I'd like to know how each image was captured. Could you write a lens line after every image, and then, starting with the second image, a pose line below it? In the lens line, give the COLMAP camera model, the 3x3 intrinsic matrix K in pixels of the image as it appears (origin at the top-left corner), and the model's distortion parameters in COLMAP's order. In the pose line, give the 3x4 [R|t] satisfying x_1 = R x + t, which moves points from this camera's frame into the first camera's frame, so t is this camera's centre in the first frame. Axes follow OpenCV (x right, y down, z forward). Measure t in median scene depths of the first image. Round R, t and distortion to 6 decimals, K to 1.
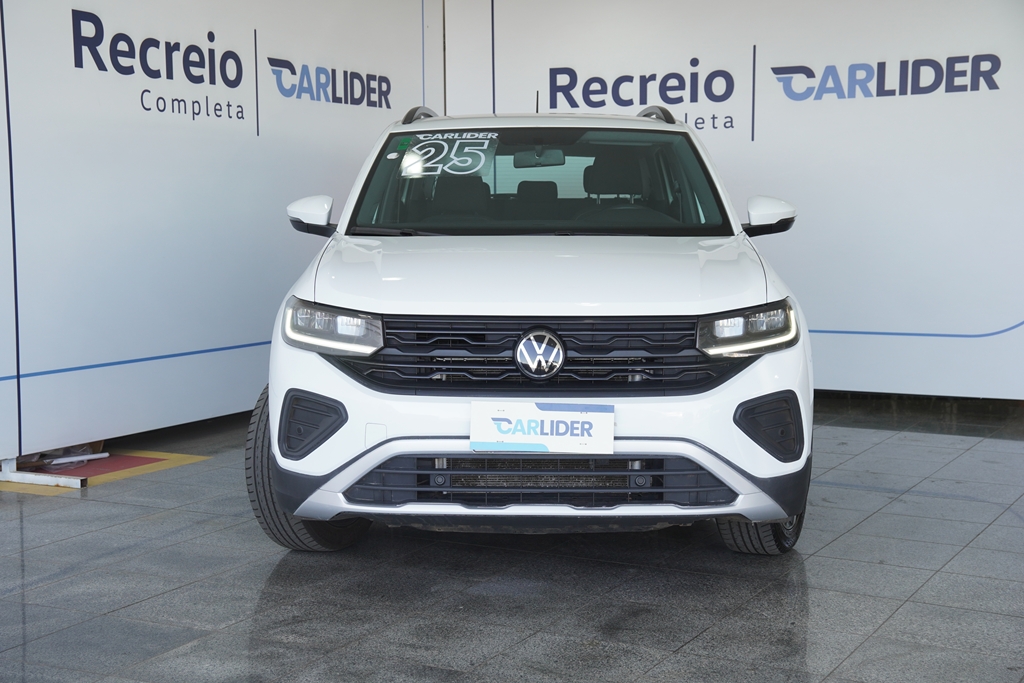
lens RADIAL K [[1481.1, 0, 512.0], [0, 1481.1, 341.5], [0, 0, 1]] dist [0.213334, 0.059329]
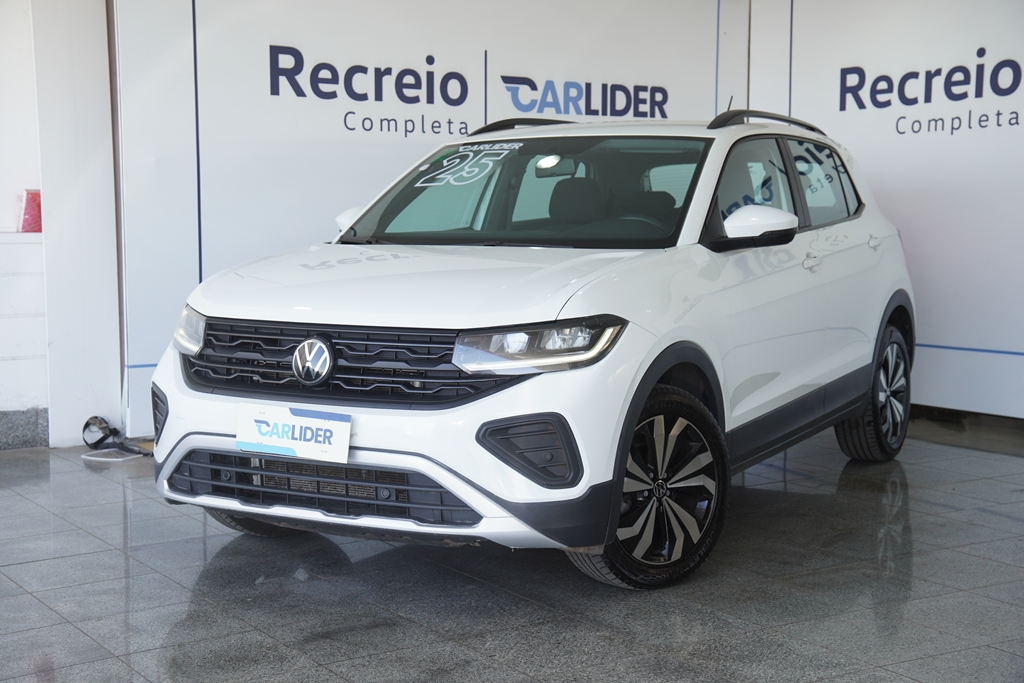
lens RADIAL K [[1446.1, 0, 512.0], [0, 1446.1, 341.5], [0, 0, 1]] dist [0.100662, 0.625066]
pose [[0.879527, 0.043459, -0.473861, 0.368810], [-0.044893, 0.998957, 0.008290, -0.011531], [0.473727, 0.013982, 0.880561, 0.112745]]
